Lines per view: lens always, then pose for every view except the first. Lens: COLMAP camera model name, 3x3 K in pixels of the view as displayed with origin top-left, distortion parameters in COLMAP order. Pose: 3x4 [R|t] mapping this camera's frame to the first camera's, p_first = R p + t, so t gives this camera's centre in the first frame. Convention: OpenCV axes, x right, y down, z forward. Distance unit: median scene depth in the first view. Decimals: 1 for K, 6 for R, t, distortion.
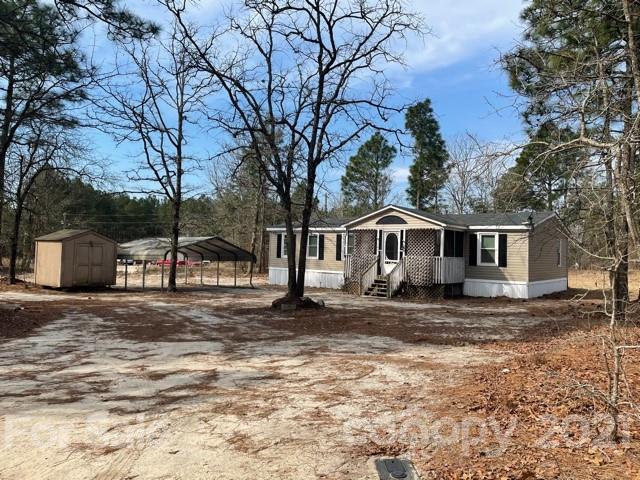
lens RADIAL K [[484.9, 0, 317.5], [0, 484.9, 238.3], [0, 0, 1]] dist [0.070728, -0.002233]
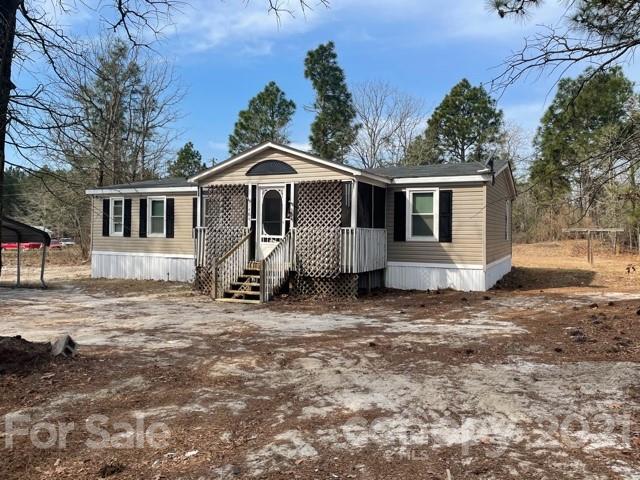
lens RADIAL K [[484.9, 0, 320.5], [0, 484.9, 239.2], [0, 0, 1]] dist [0.070728, -0.002233]
pose [[0.981001, -0.021333, 0.192826, 0.094343], [0.012219, 0.998757, 0.048332, 0.021367], [-0.193617, -0.045057, 0.980042, 0.398902]]
